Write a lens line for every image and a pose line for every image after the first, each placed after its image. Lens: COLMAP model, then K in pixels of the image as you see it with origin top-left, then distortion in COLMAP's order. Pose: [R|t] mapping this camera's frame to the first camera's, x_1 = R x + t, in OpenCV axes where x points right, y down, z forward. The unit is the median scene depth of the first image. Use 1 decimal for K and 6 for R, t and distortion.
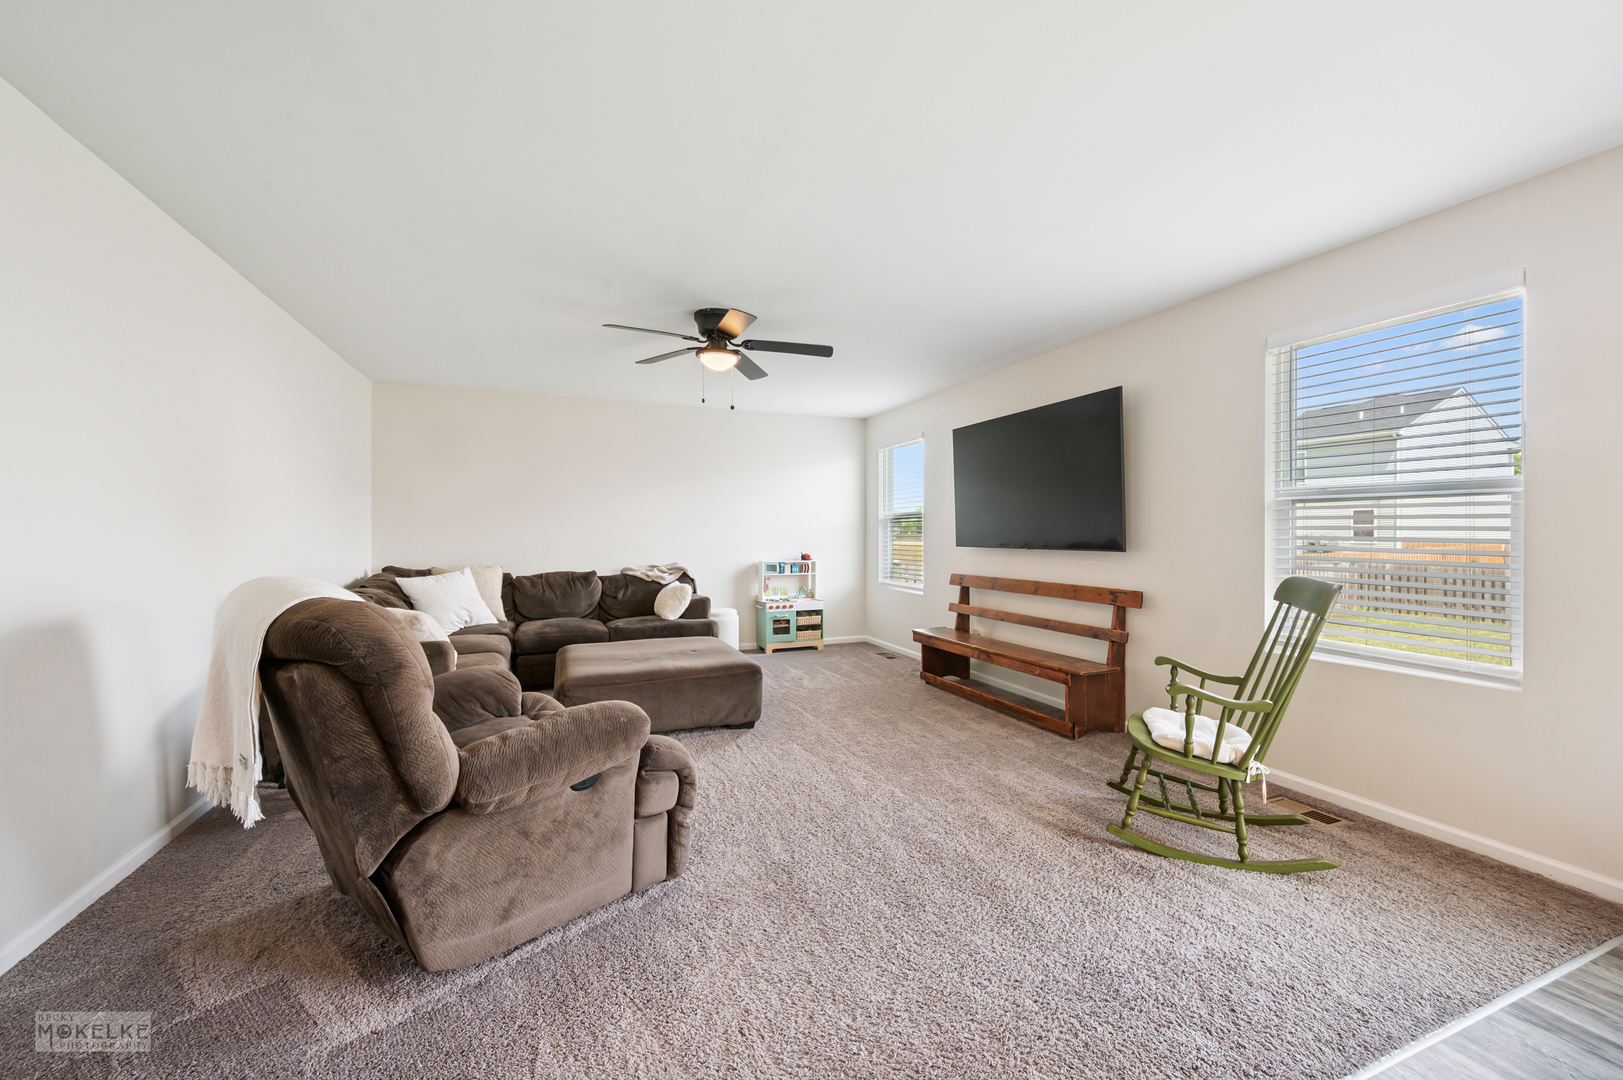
lens RADIAL K [[642.4, 0, 815.4], [0, 642.4, 535.8], [0, 0, 1]] dist [0.001396, -0.001152]
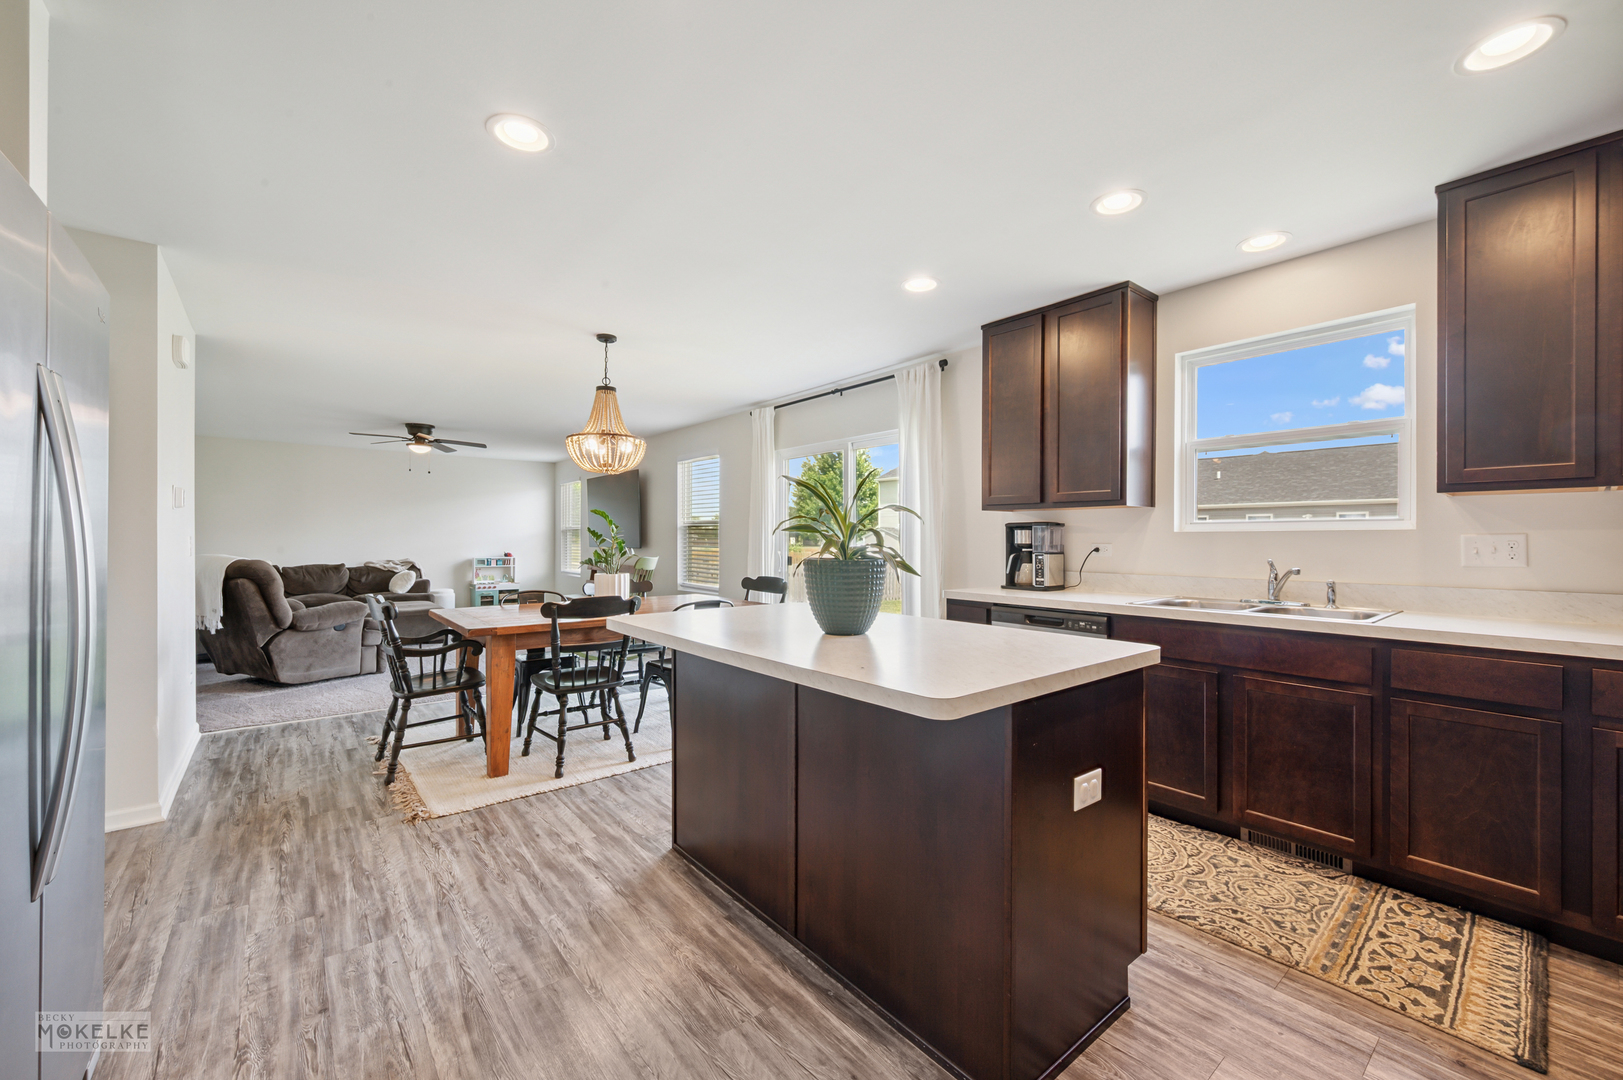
lens RADIAL K [[642.4, 0, 808.9], [0, 642.4, 534.6], [0, 0, 1]] dist [0.001396, -0.001152]
pose [[0.956436, 0.004488, 0.291907, 0.271900], [-0.001268, 0.999936, -0.011220, 0.002637], [-0.291939, 0.010361, 0.956381, -0.798272]]
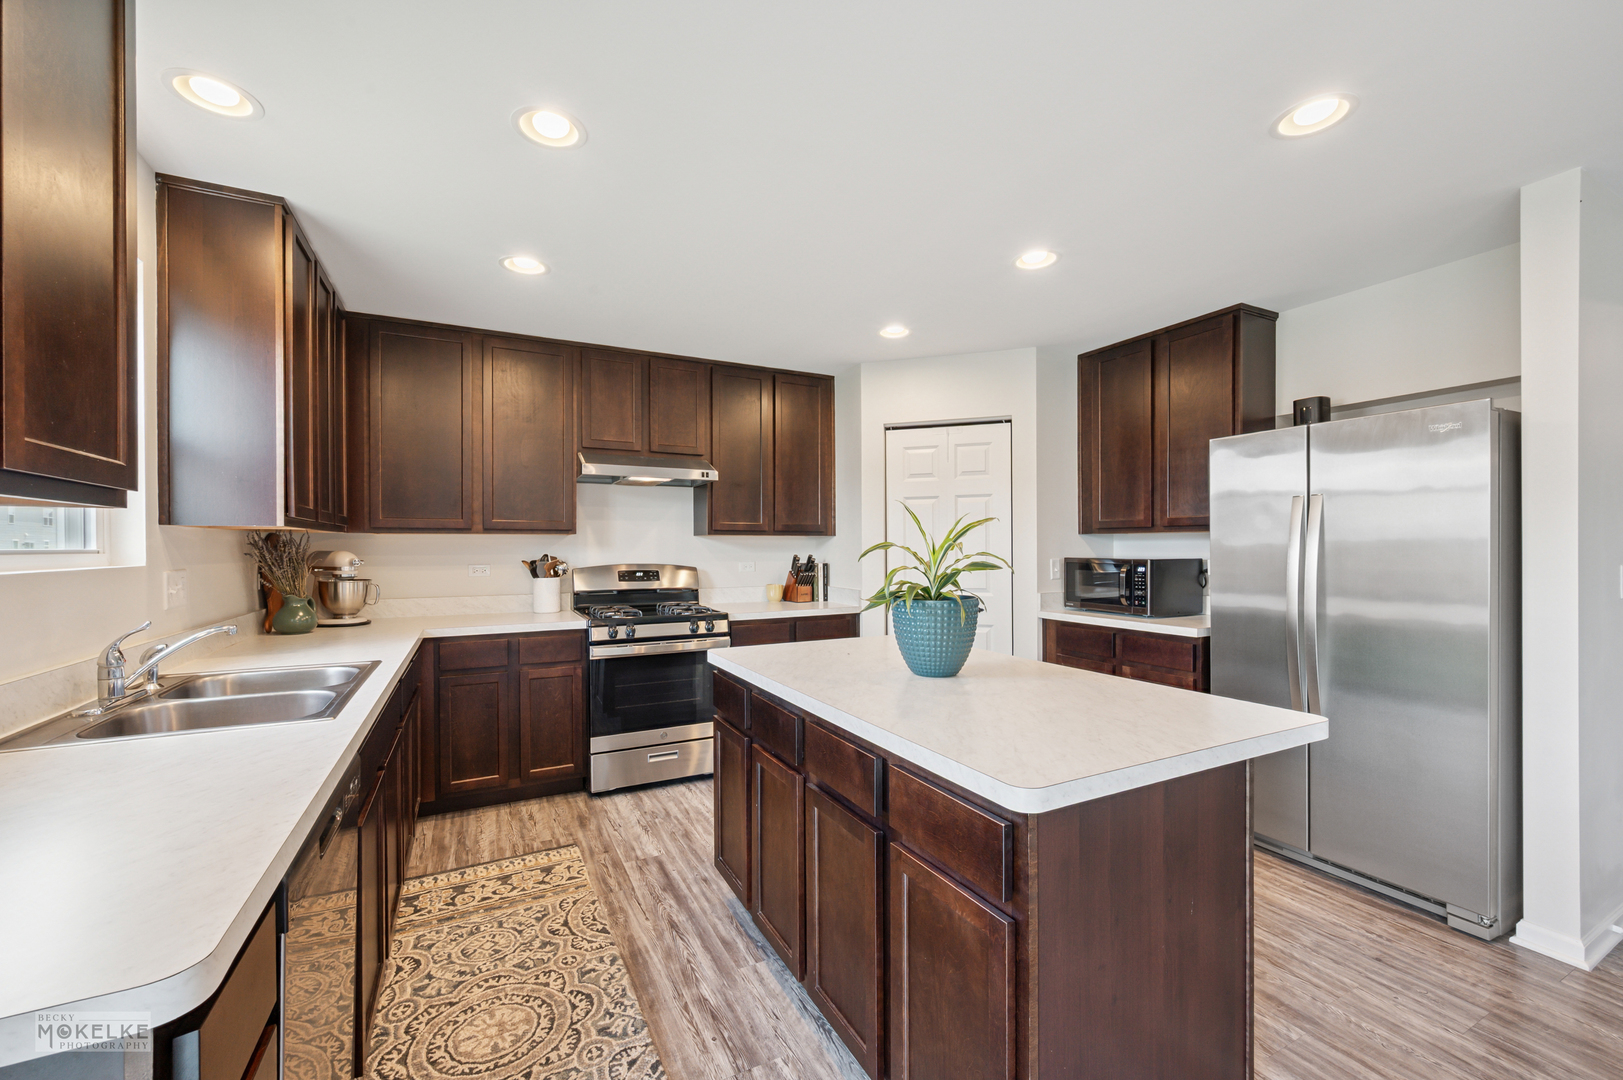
lens RADIAL K [[642.4, 0, 808.2], [0, 642.4, 553.7], [0, 0, 1]] dist [0.001396, -0.001152]
pose [[-0.996262, 0.006101, -0.086167, 0.499829], [0.004826, 0.999876, 0.015005, -0.017353], [0.086248, 0.014533, -0.996168, -0.105307]]
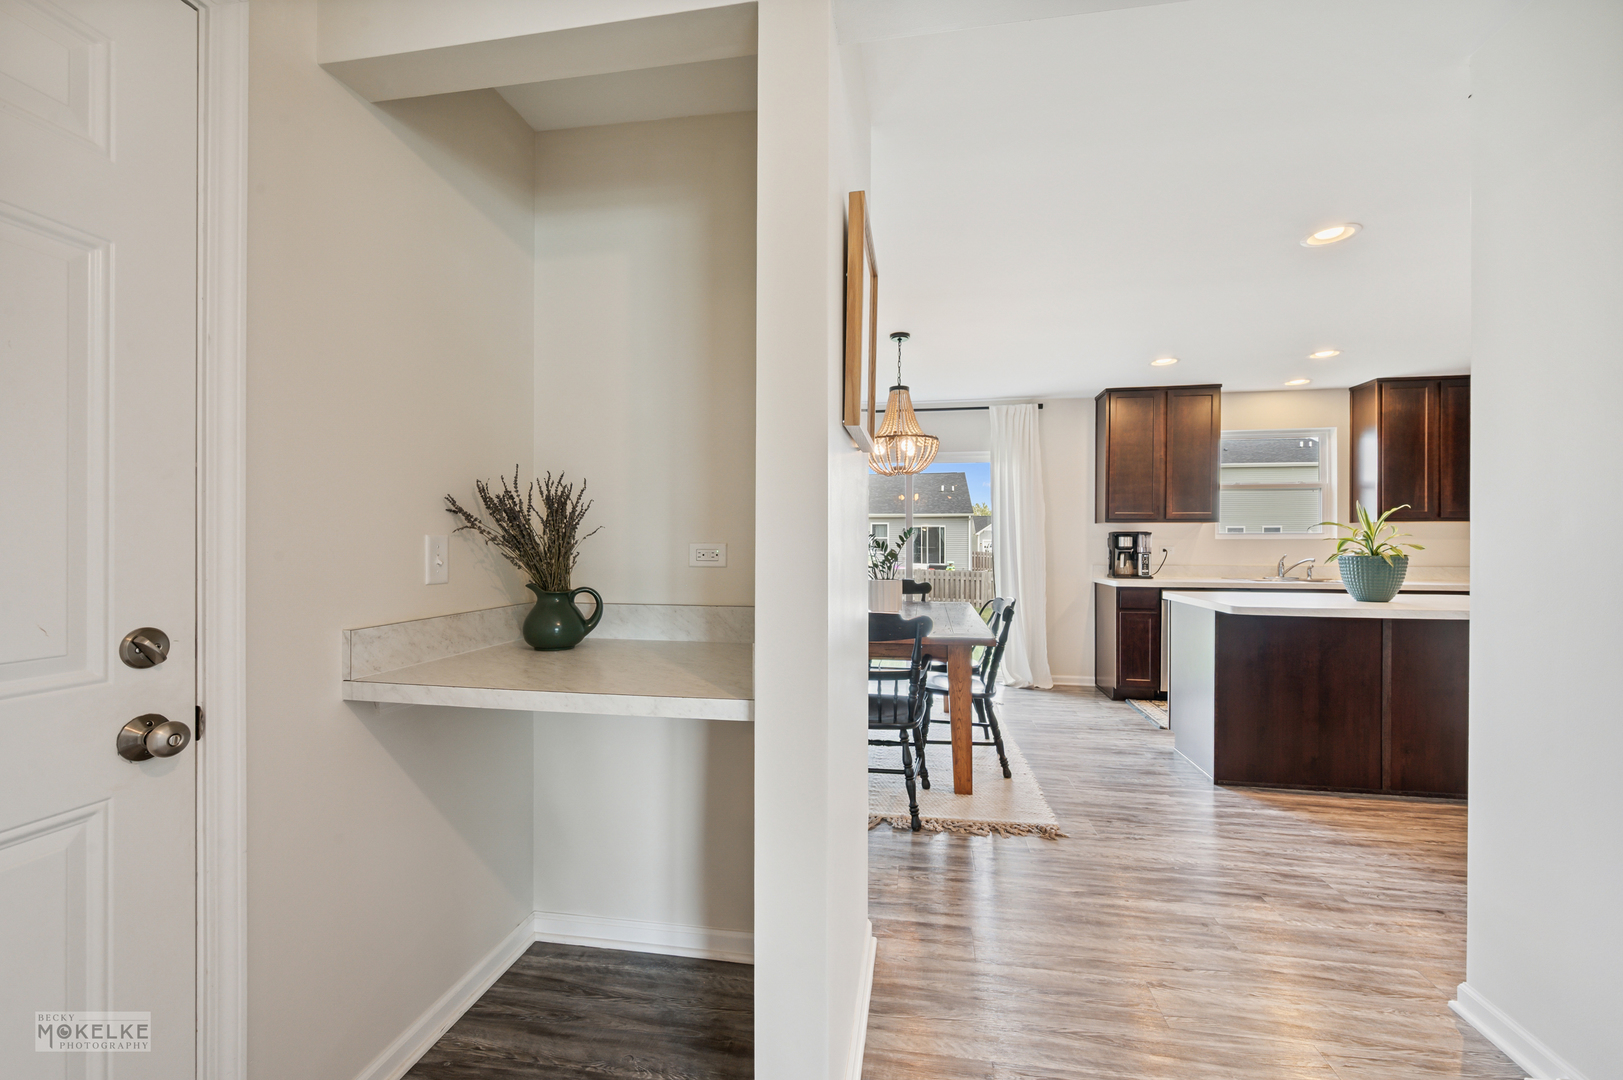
lens RADIAL K [[642.4, 0, 810.5], [0, 642.4, 548.1], [0, 0, 1]] dist [0.001396, -0.001152]
pose [[0.530338, -0.003411, 0.847780, -0.382409], [0.001806, 0.999994, 0.002894, 0.003016], [-0.847784, -0.000004, 0.530341, -0.325449]]
